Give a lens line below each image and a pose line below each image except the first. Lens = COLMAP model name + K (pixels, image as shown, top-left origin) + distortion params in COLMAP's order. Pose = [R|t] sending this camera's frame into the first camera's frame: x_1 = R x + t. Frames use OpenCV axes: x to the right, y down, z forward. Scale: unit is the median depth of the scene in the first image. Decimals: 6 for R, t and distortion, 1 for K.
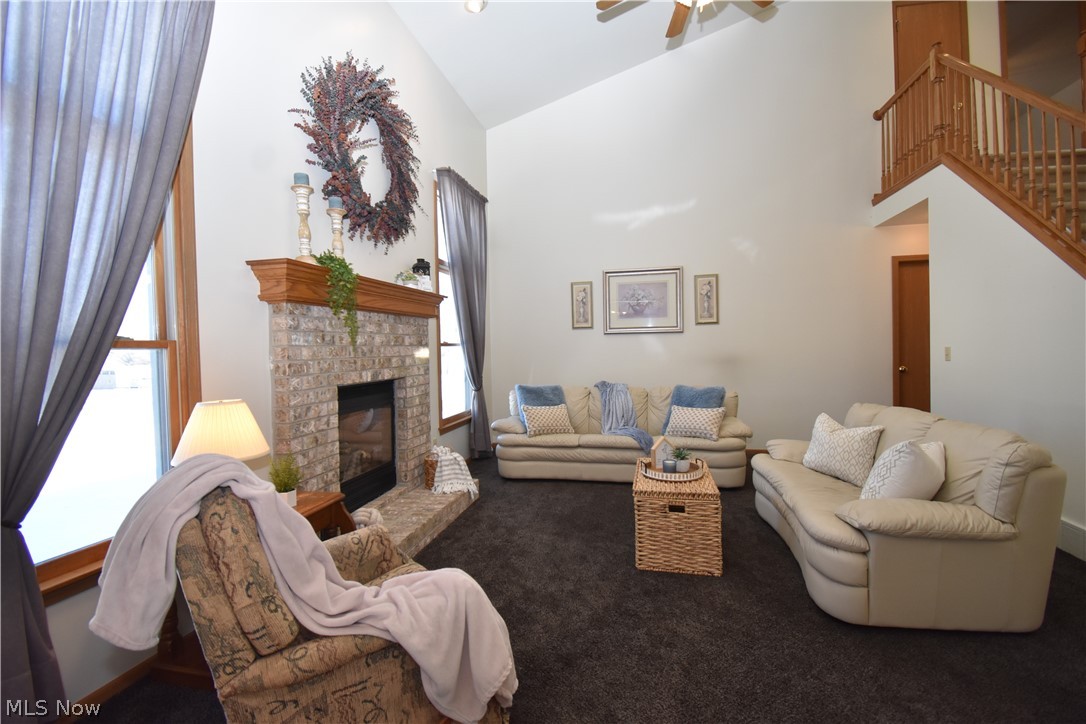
lens RADIAL K [[497.8, 0, 542.1], [0, 497.8, 348.4], [0, 0, 1]] dist [0.001488, 0.000298]
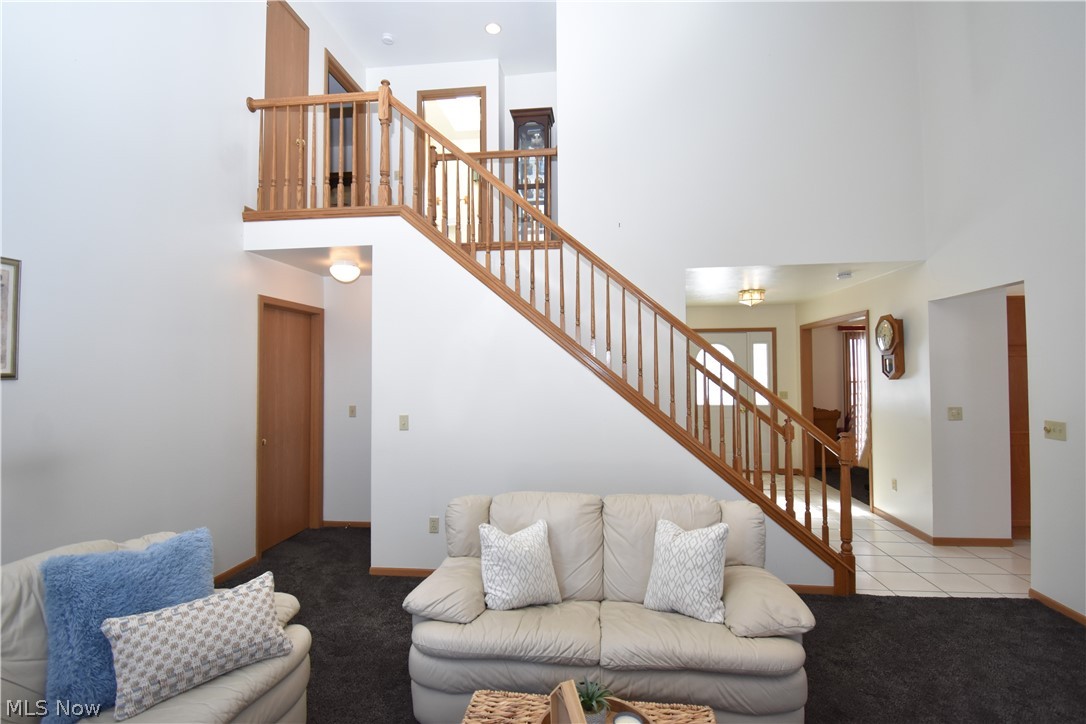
lens RADIAL K [[526.4, 0, 543.0], [0, 526.4, 362.0], [0, 0, 1]] dist [-0.000685, -0.000004]
pose [[-0.090462, 0.045082, 0.994879, -0.134995], [0.007261, 0.998978, -0.044607, -0.042636], [-0.995873, 0.003189, -0.090697, 0.636940]]
